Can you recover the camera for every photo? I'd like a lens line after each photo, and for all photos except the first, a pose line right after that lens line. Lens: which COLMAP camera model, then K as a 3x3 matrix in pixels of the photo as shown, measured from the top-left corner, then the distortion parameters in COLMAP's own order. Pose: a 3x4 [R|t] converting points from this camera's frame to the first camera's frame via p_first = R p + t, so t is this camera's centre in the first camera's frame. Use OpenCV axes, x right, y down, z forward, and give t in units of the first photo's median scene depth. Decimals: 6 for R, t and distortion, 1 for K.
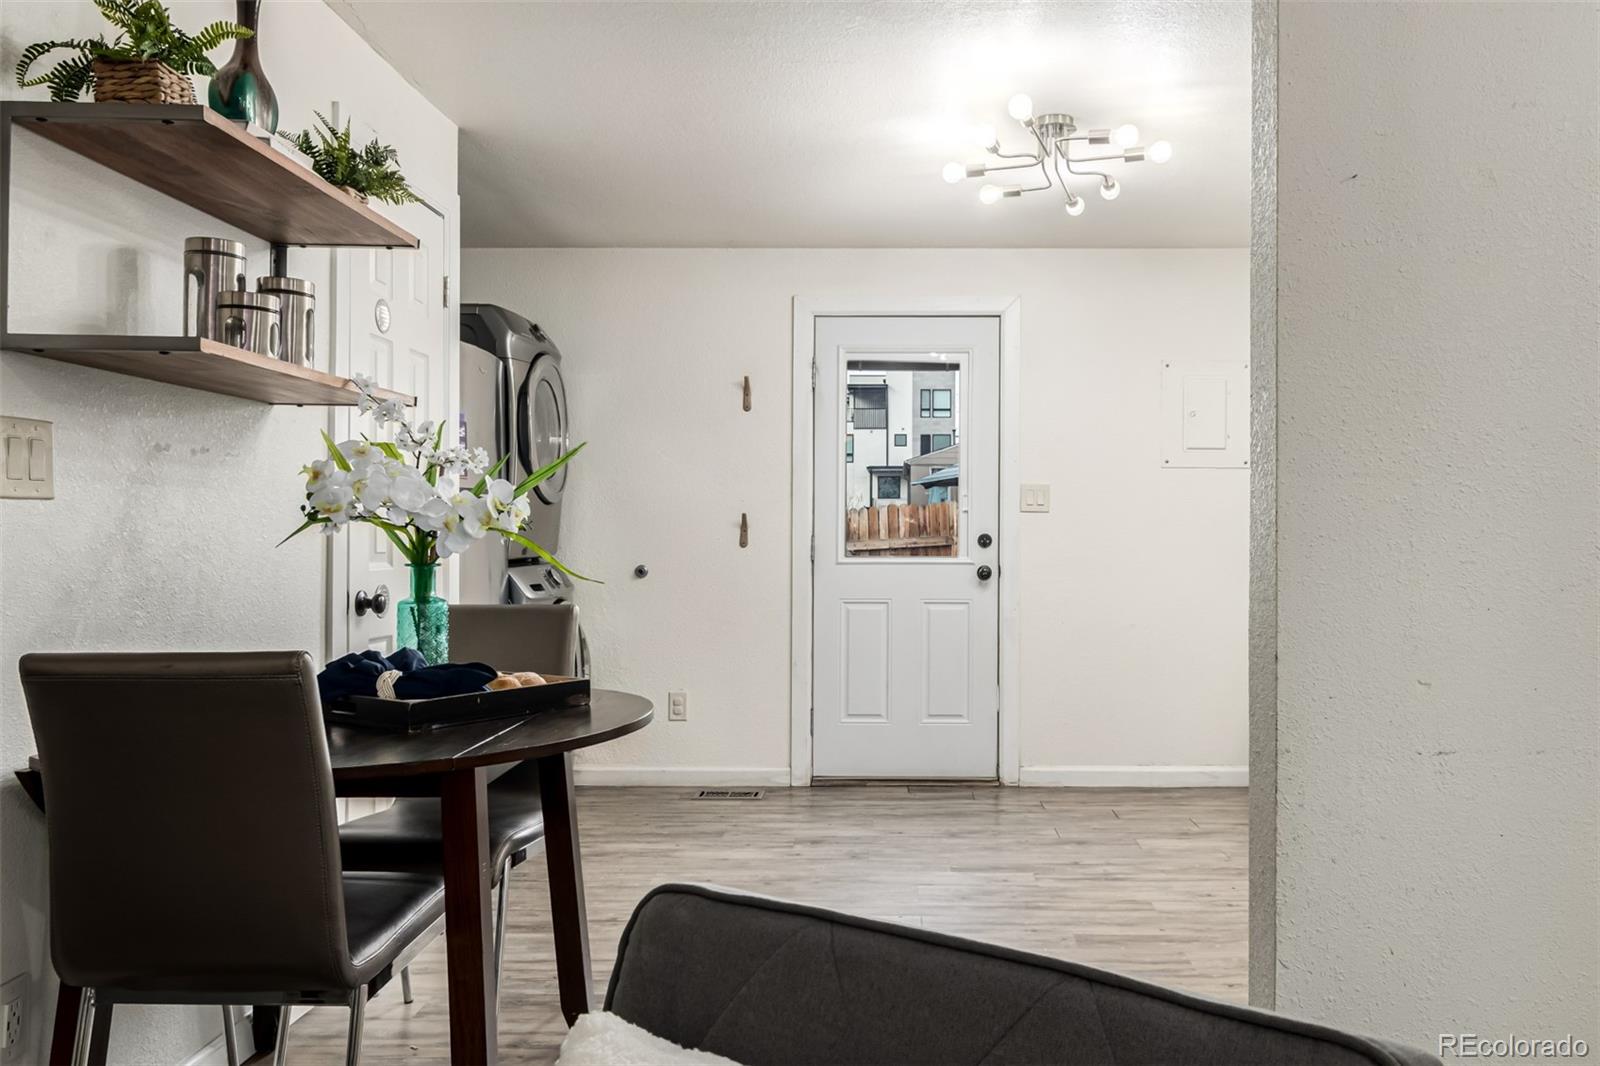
lens RADIAL K [[1179.4, 0, 884.3], [0, 1179.4, 536.2], [0, 0, 1]] dist [-0.012054, -0.004493]
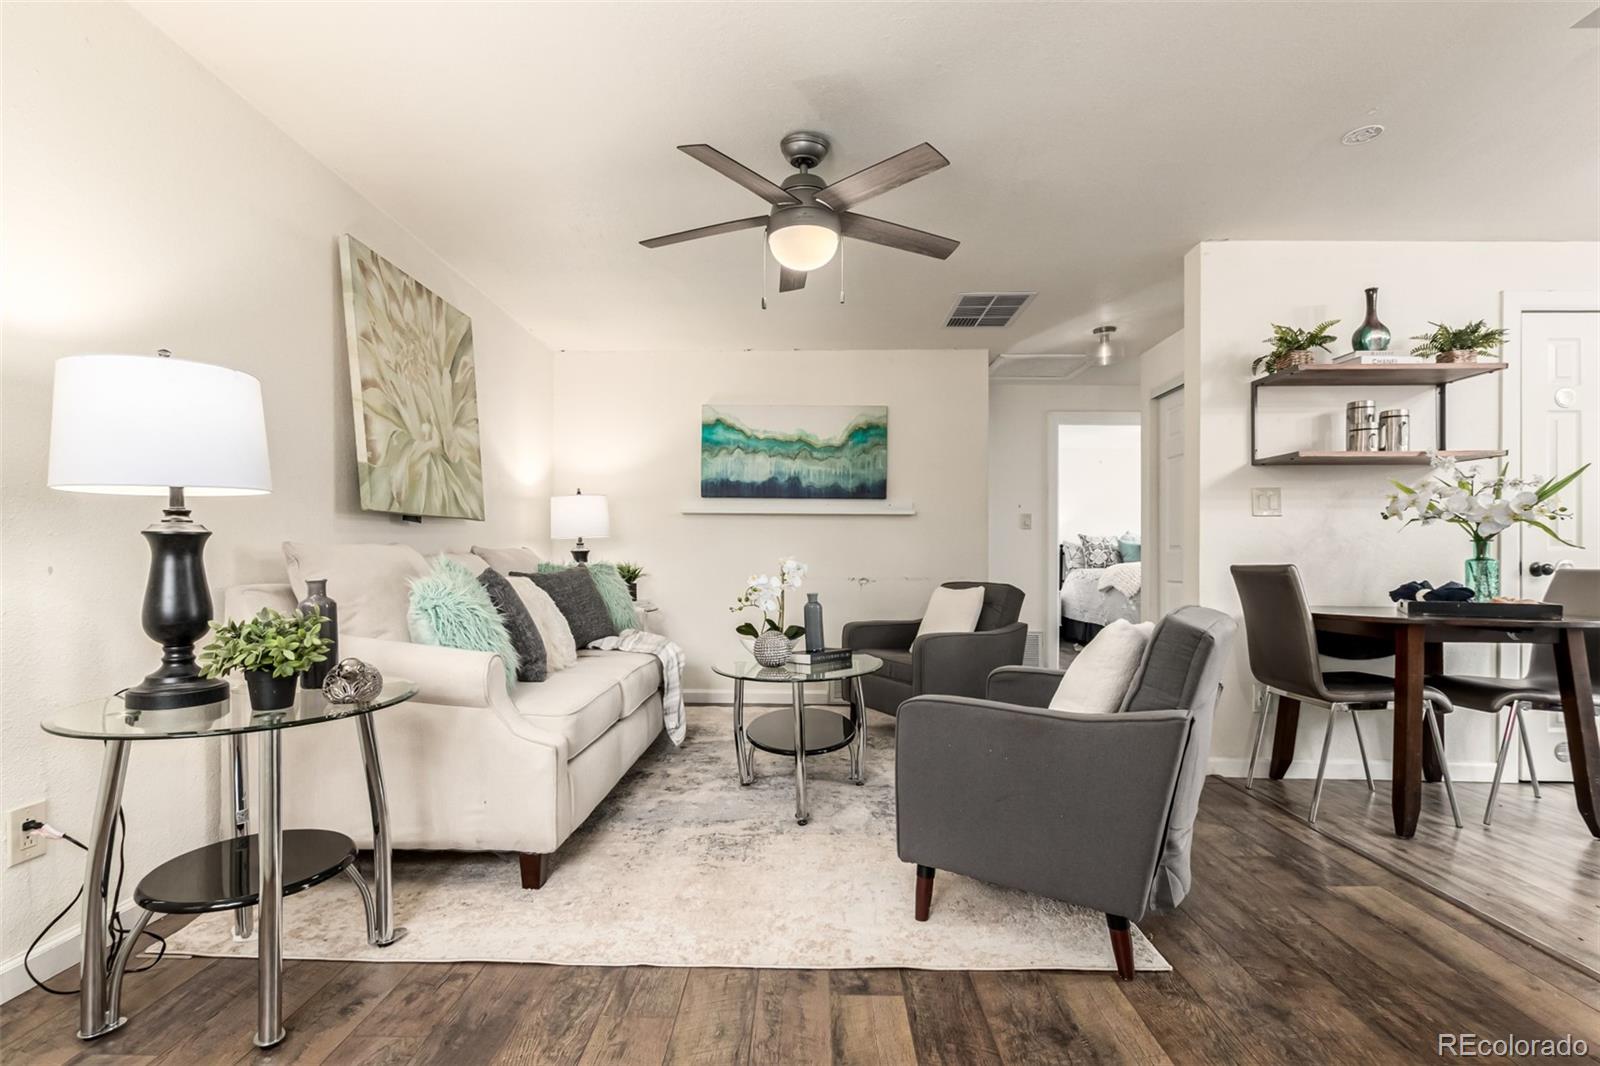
lens RADIAL K [[738.3, 0, 788.7], [0, 738.3, 557.5], [0, 0, 1]] dist [-0.000449, -0.000375]
pose [[-0.024322, -0.006675, -0.999682, 0.474452], [-0.006073, 0.999960, -0.006529, 0.038130], [0.999686, 0.005912, -0.024361, -0.050049]]
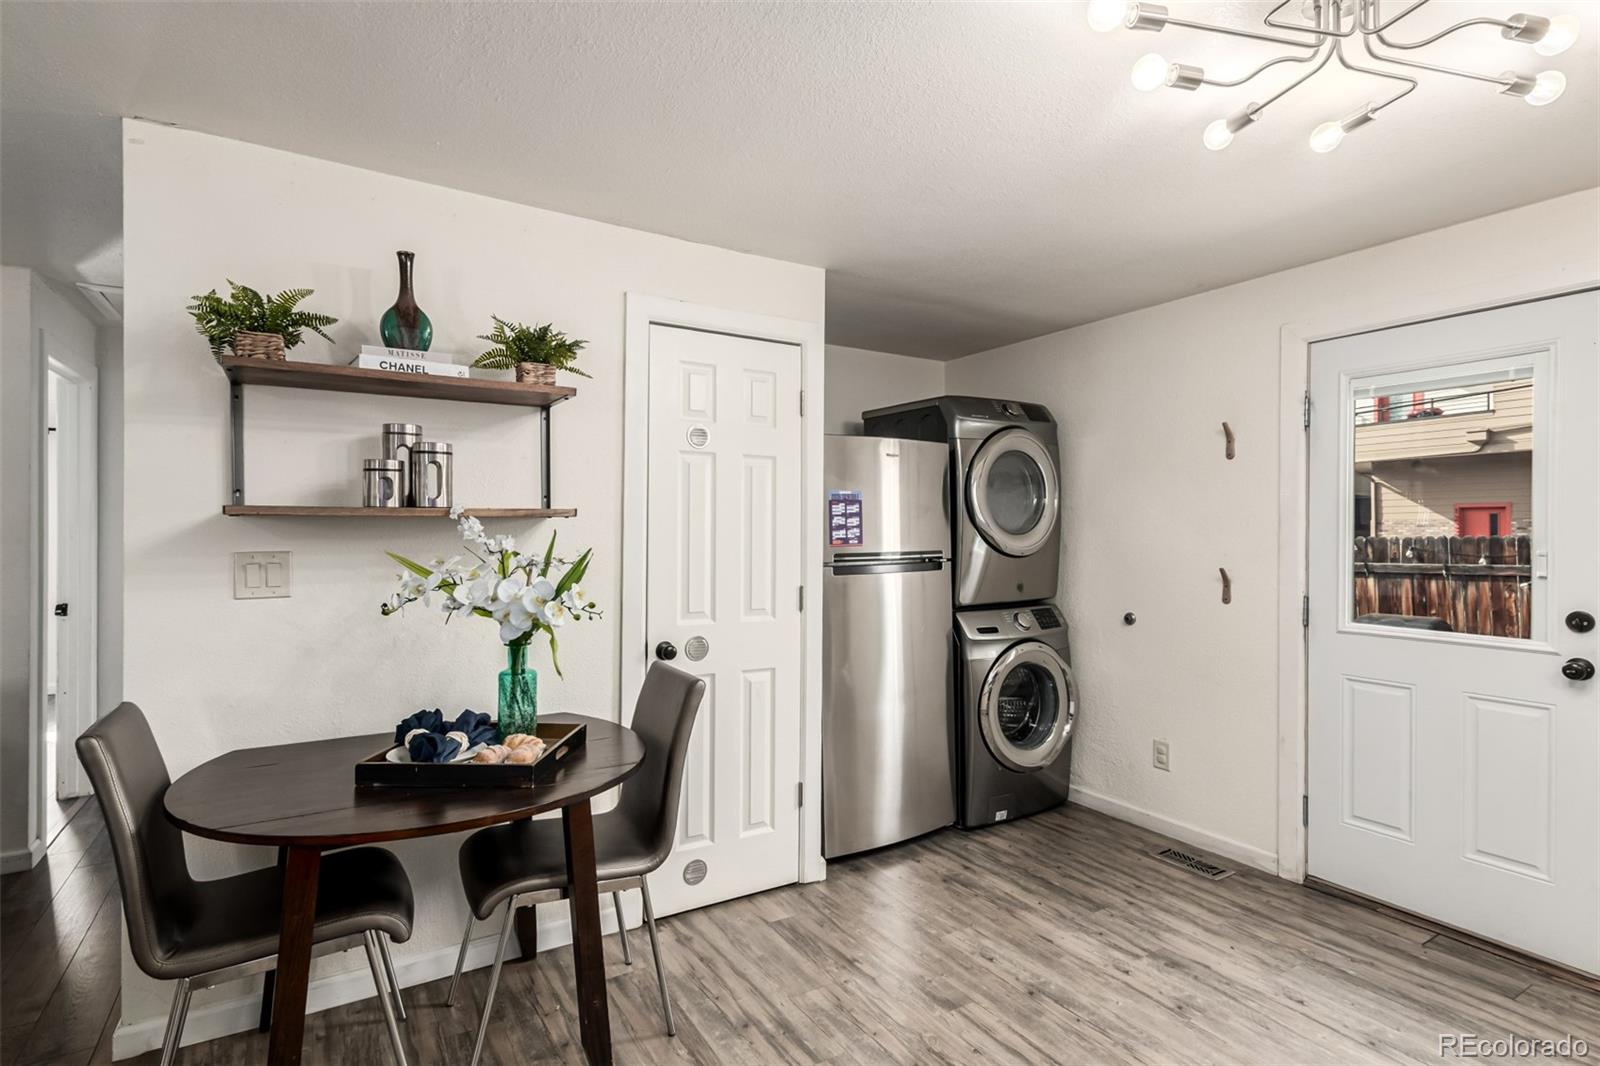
lens RADIAL K [[785.1, 0, 797.6], [0, 785.1, 530.5], [0, 0, 1]] dist [0.011007, -0.002794]
pose [[0.521768, -0.000404, -0.853087, 0.296120], [-0.002737, 0.999994, -0.002148, -0.057866], [0.853083, 0.003456, 0.521764, 0.466388]]
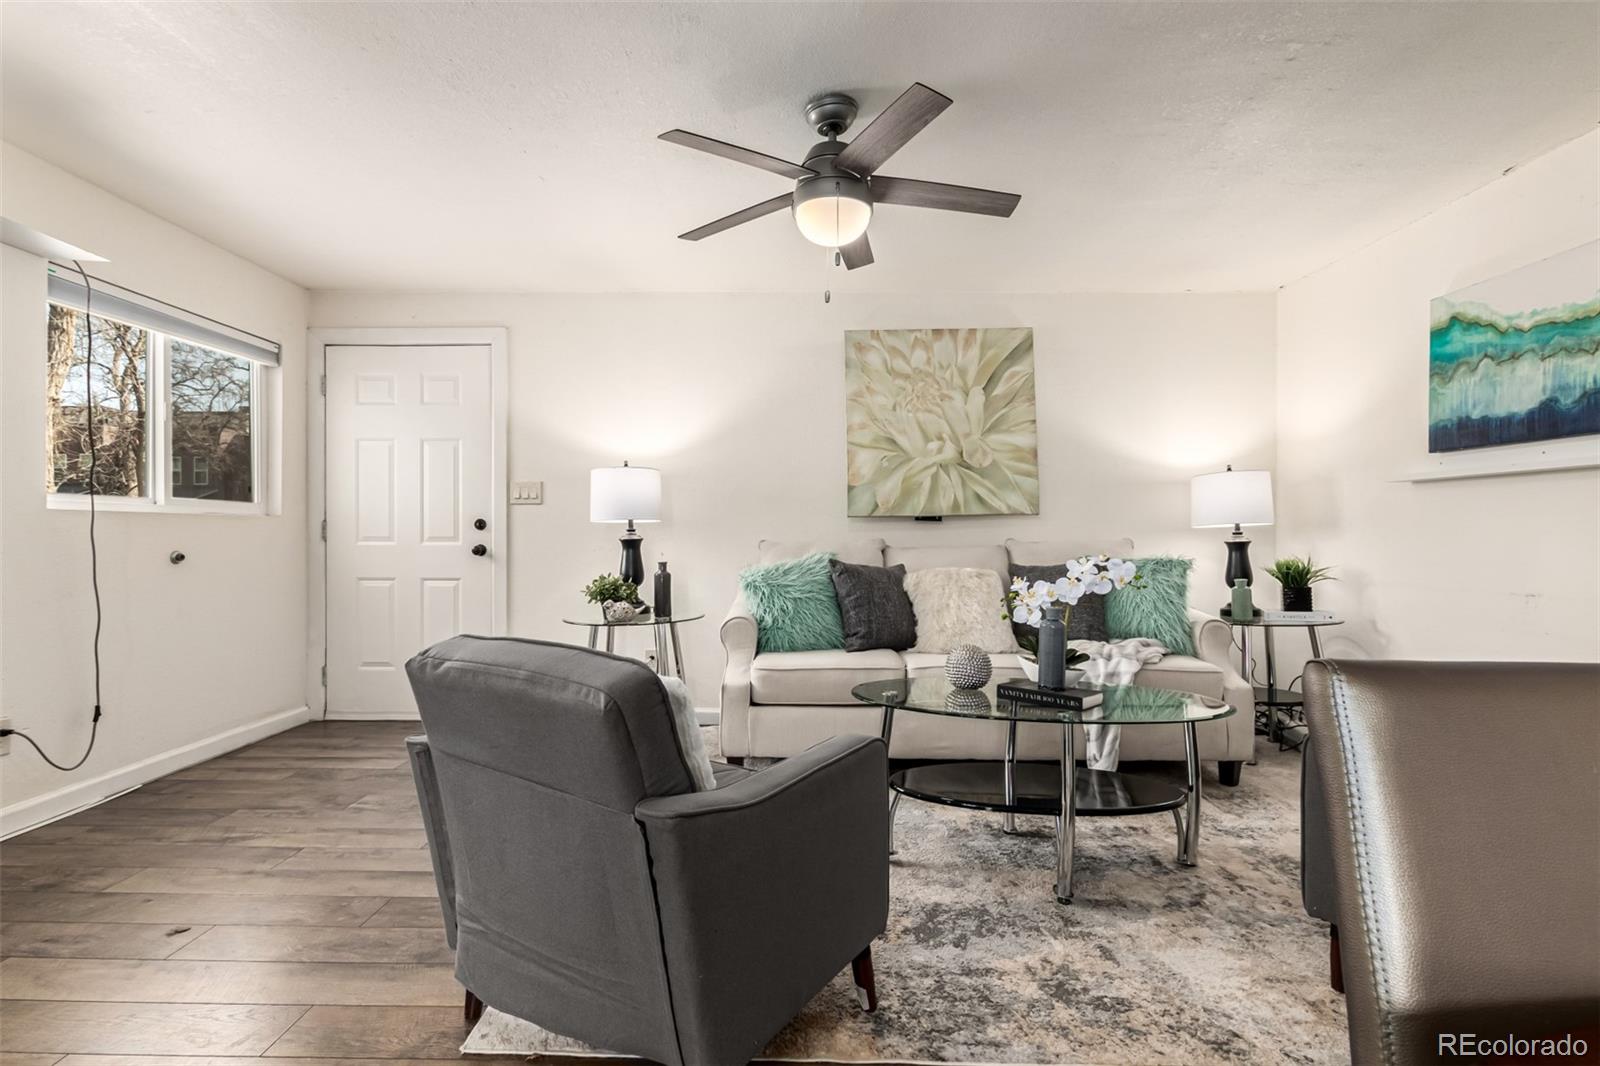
lens RADIAL K [[738.3, 0, 793.6], [0, 738.3, 536.8], [0, 0, 1]] dist [-0.000449, -0.000375]
pose [[-0.999971, -0.007306, 0.002050, -0.096168], [-0.007296, 0.999963, 0.004457, 0.016519], [-0.002082, 0.004441, -0.999988, 0.501800]]
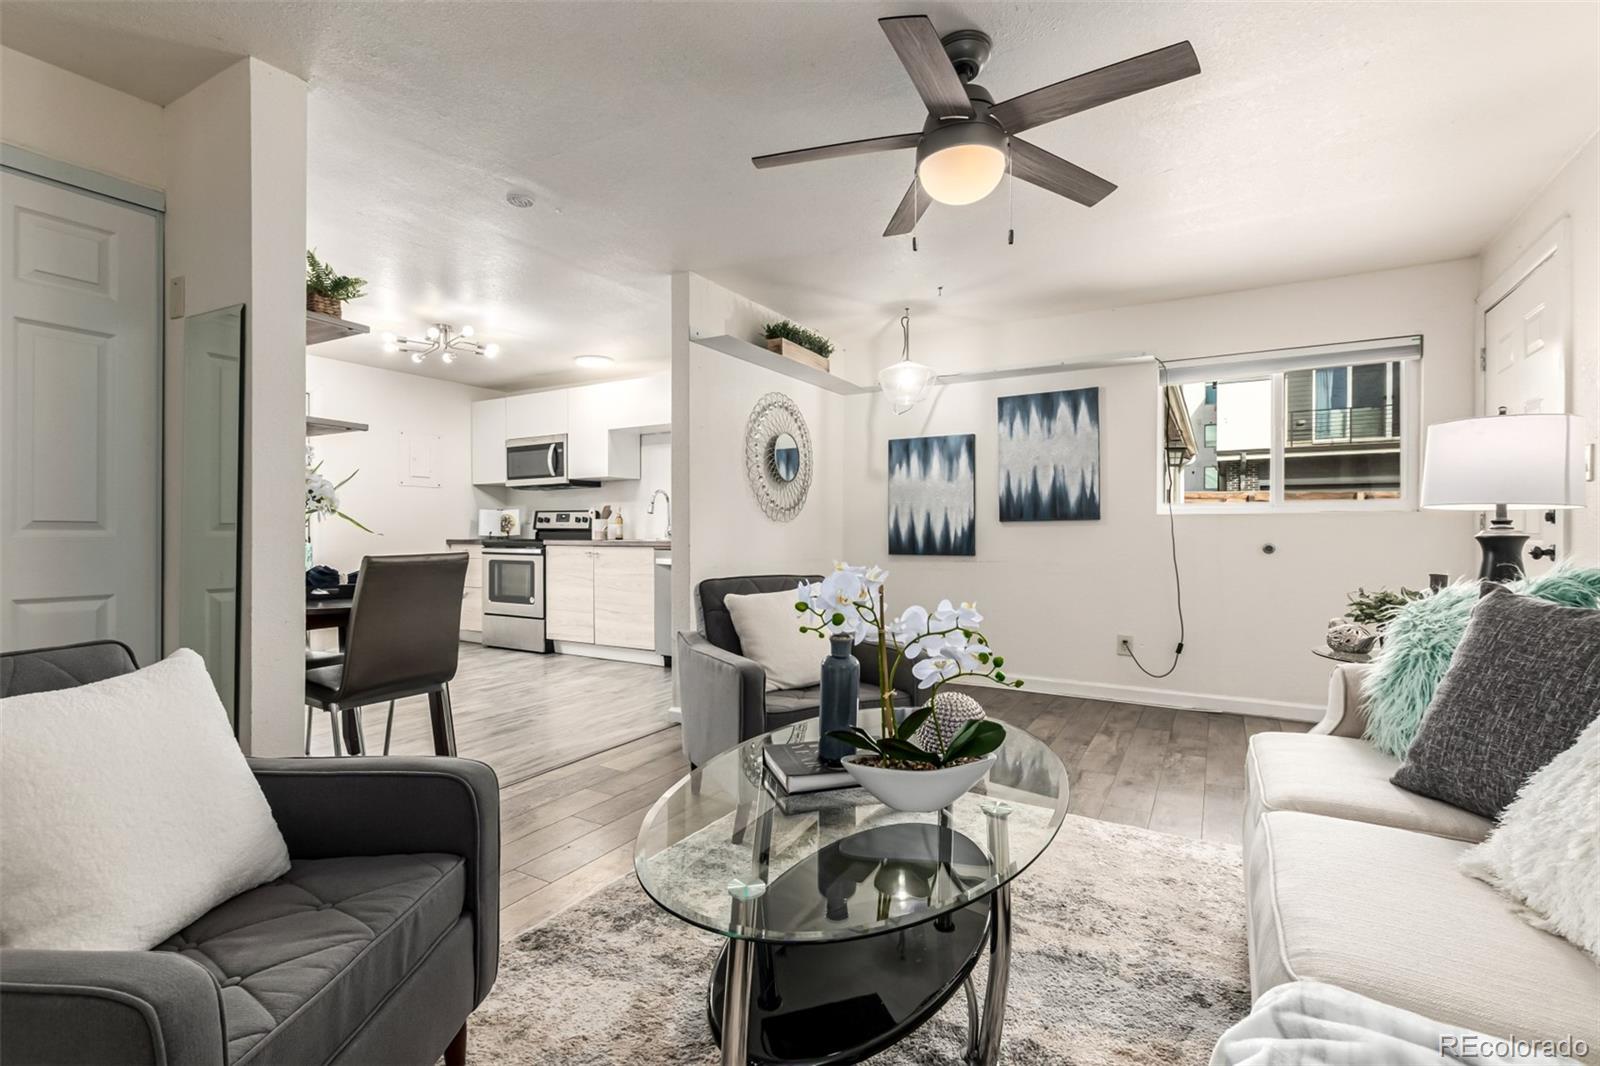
lens RADIAL K [[738.3, 0, 789.9], [0, 738.3, 533.3], [0, 0, 1]] dist [-0.000449, -0.000375]
pose [[0.502530, -0.006411, 0.864536, -0.610896], [0.001935, 0.999978, 0.006291, 0.018103], [-0.864558, -0.001488, 0.502532, -0.206623]]
